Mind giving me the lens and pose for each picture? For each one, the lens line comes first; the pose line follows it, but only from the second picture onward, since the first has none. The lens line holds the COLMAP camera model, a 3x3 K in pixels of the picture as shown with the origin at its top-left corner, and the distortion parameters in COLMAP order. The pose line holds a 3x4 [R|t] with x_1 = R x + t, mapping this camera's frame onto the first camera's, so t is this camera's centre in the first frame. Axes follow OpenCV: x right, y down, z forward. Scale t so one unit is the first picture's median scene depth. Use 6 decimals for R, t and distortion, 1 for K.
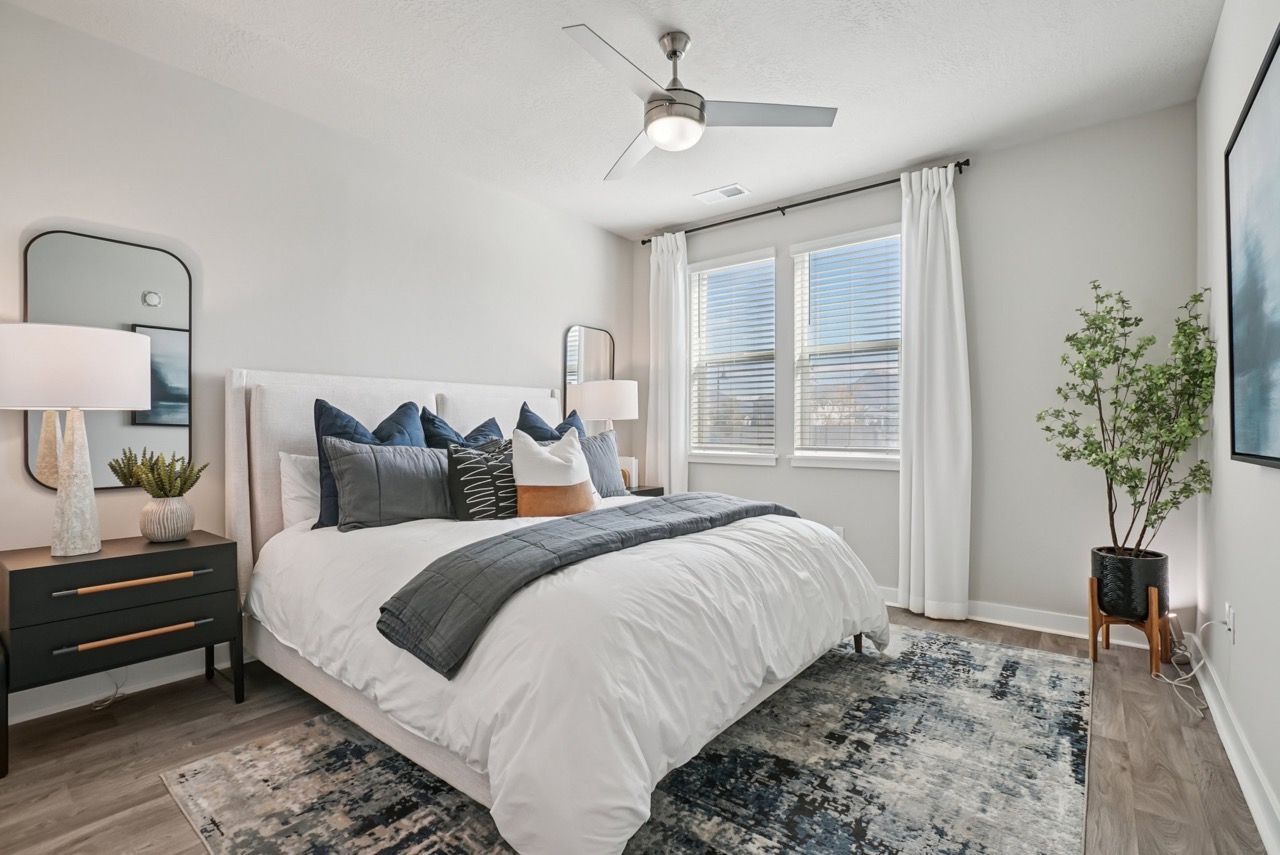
lens RADIAL K [[599.7, 0, 636.4], [0, 599.7, 430.0], [0, 0, 1]] dist [-0.021010, 0.000814]
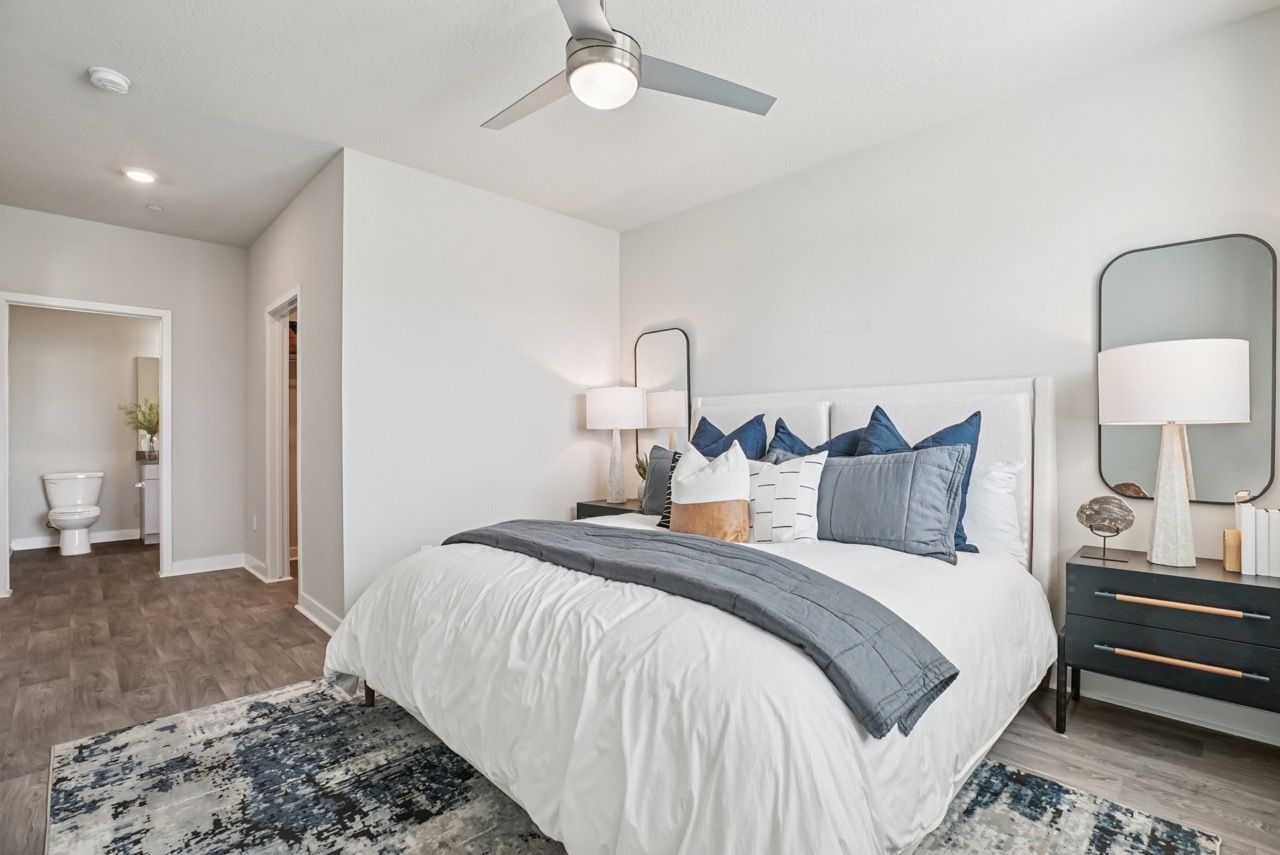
lens RADIAL K [[599.7, 0, 636.4], [0, 599.7, 430.0], [0, 0, 1]] dist [-0.021010, 0.000814]
pose [[-0.133377, -0.008204, -0.991031, 1.176582], [-0.017563, 0.999828, -0.005913, -0.011367], [0.990910, 0.016617, -0.133498, 1.552430]]
